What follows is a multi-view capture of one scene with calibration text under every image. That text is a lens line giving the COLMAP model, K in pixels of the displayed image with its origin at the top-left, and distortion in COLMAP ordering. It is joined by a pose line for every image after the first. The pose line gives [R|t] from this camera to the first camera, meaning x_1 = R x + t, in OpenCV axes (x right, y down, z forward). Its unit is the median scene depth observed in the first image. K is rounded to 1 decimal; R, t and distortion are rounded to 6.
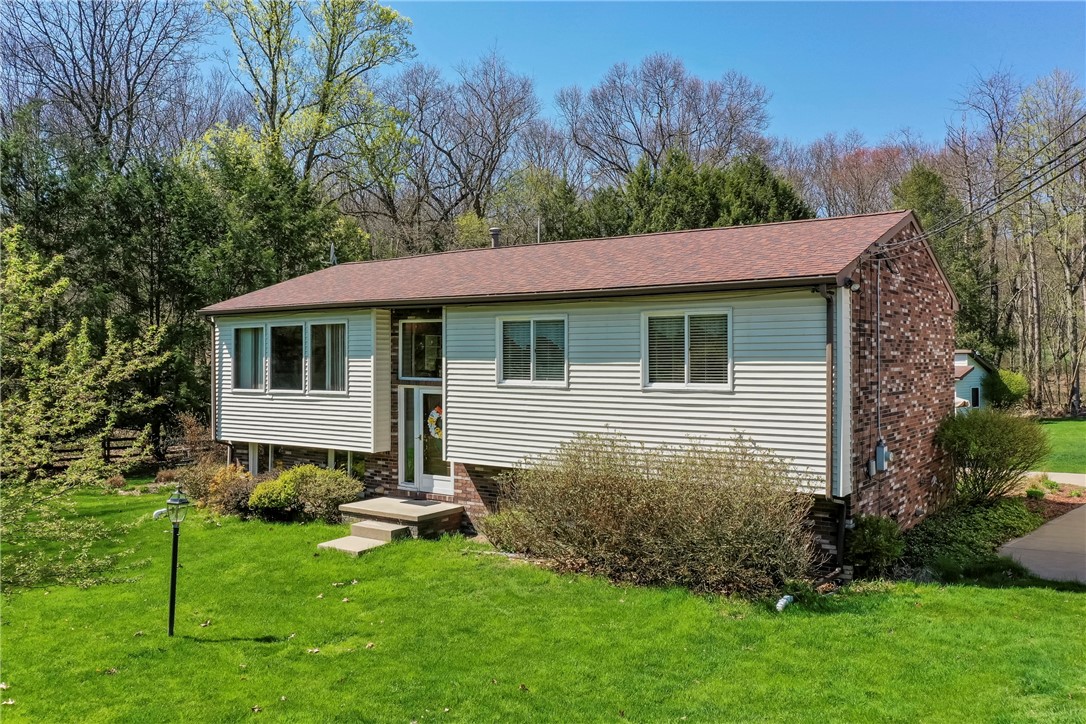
lens RADIAL K [[873.0, 0, 544.0], [0, 873.0, 343.9], [0, 0, 1]] dist [-0.009987, -0.004161]
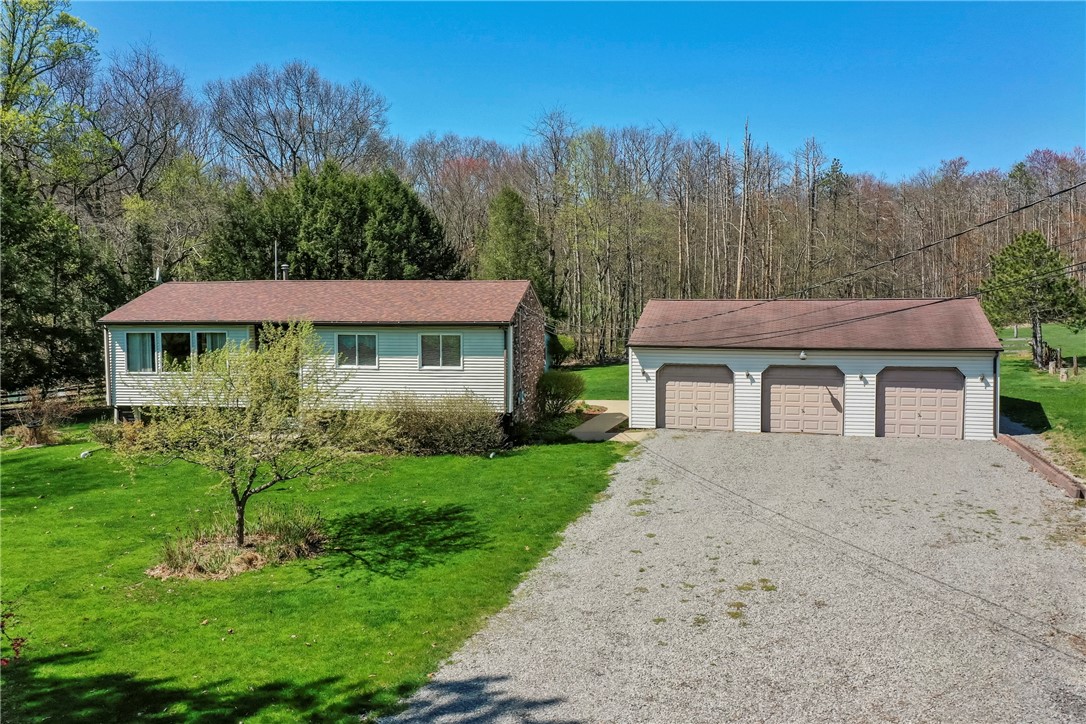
lens RADIAL K [[873.0, 0, 544.0], [0, 873.0, 343.9], [0, 0, 1]] dist [-0.009987, -0.004161]
pose [[0.888994, -0.020602, 0.457456, -0.466327], [-0.007445, 0.998205, 0.059423, -0.109980], [-0.457859, -0.056232, 0.887245, -0.811670]]
